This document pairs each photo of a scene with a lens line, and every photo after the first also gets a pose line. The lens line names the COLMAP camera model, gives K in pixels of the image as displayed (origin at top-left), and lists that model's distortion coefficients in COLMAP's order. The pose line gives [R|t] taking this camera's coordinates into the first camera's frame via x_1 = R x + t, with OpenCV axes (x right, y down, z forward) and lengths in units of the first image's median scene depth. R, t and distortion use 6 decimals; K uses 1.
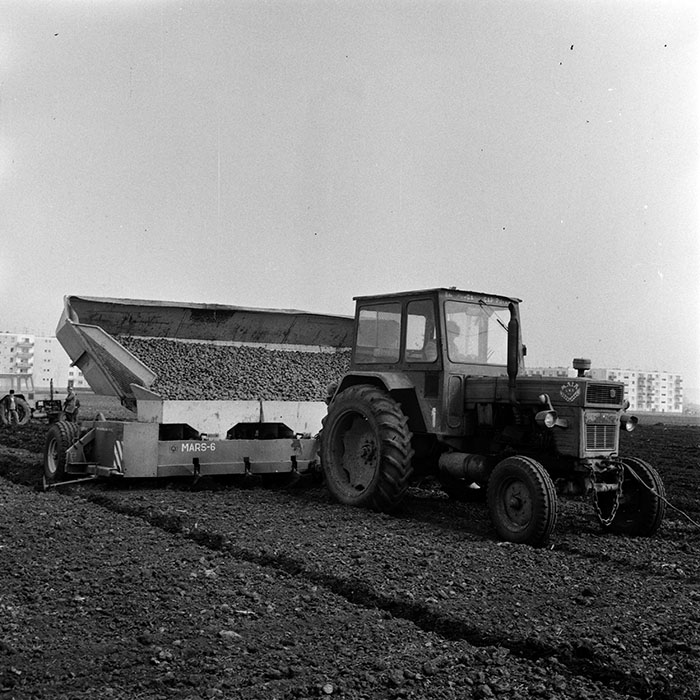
lens RADIAL K [[984.0, 0, 333.9], [0, 984.0, 362.4], [0, 0, 1]] dist [0.014657, 0.005511]
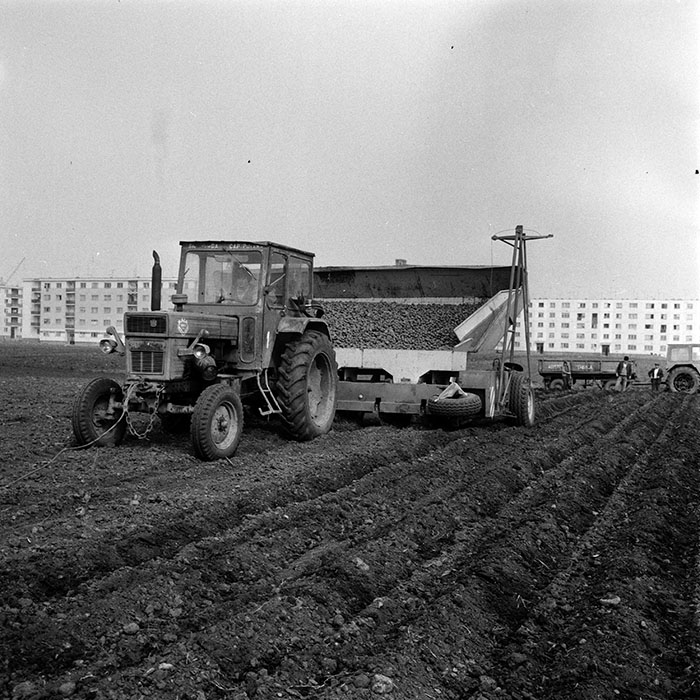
lens RADIAL K [[984.0, 0, 333.9], [0, 984.0, 362.4], [0, 0, 1]] dist [0.014657, 0.005511]
pose [[0.583553, -0.005704, -0.812055, 1.021849], [0.020403, 0.999763, 0.007639, 0.055703], [0.811819, -0.021026, 0.583531, 0.400124]]
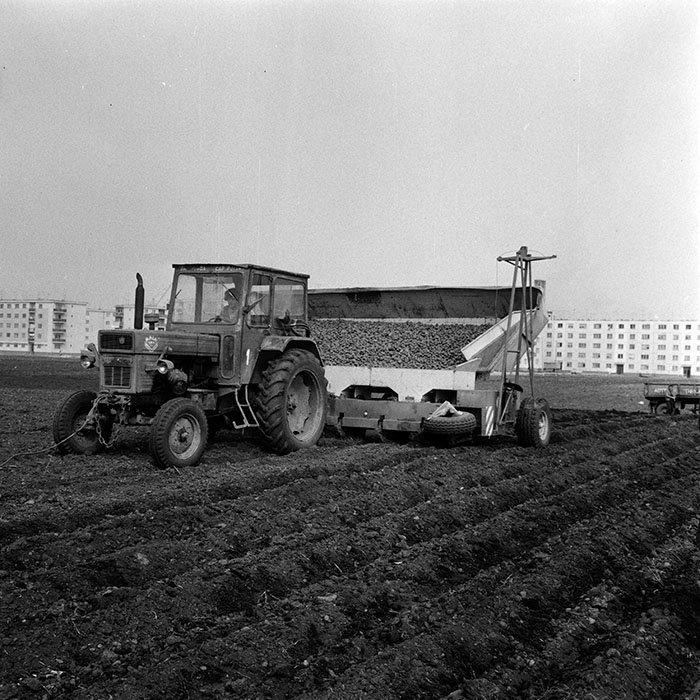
lens RADIAL K [[984.0, 0, 333.9], [0, 984.0, 362.4], [0, 0, 1]] dist [0.014657, 0.005511]
pose [[0.459467, -0.018202, -0.888008, 1.147463], [0.008870, 0.999834, -0.015905, 0.062192], [0.888150, -0.000569, 0.459552, 0.527779]]
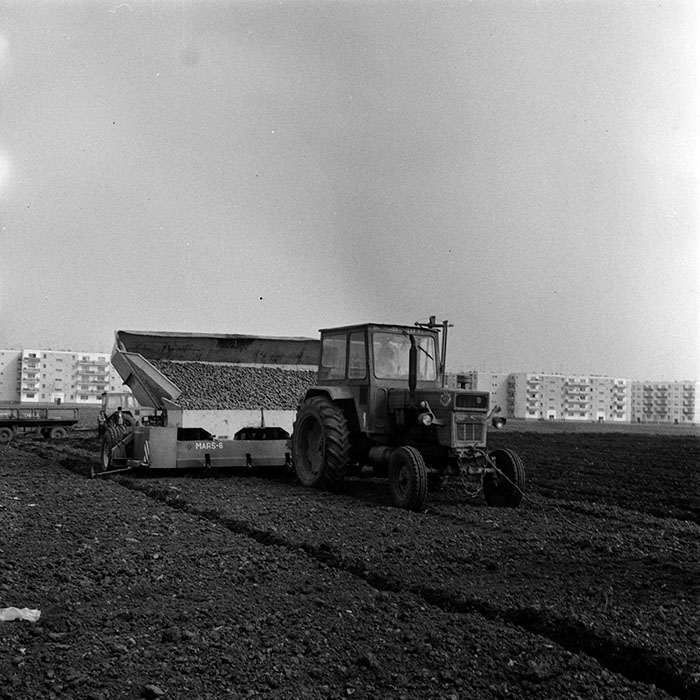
lens RADIAL K [[984.0, 0, 333.9], [0, 984.0, 362.4], [0, 0, 1]] dist [0.014657, 0.005511]
pose [[0.991729, -0.014510, -0.127530, 0.201998], [0.012325, 0.999764, -0.017905, 0.001105], [0.127759, 0.016185, 0.991673, -0.286332]]
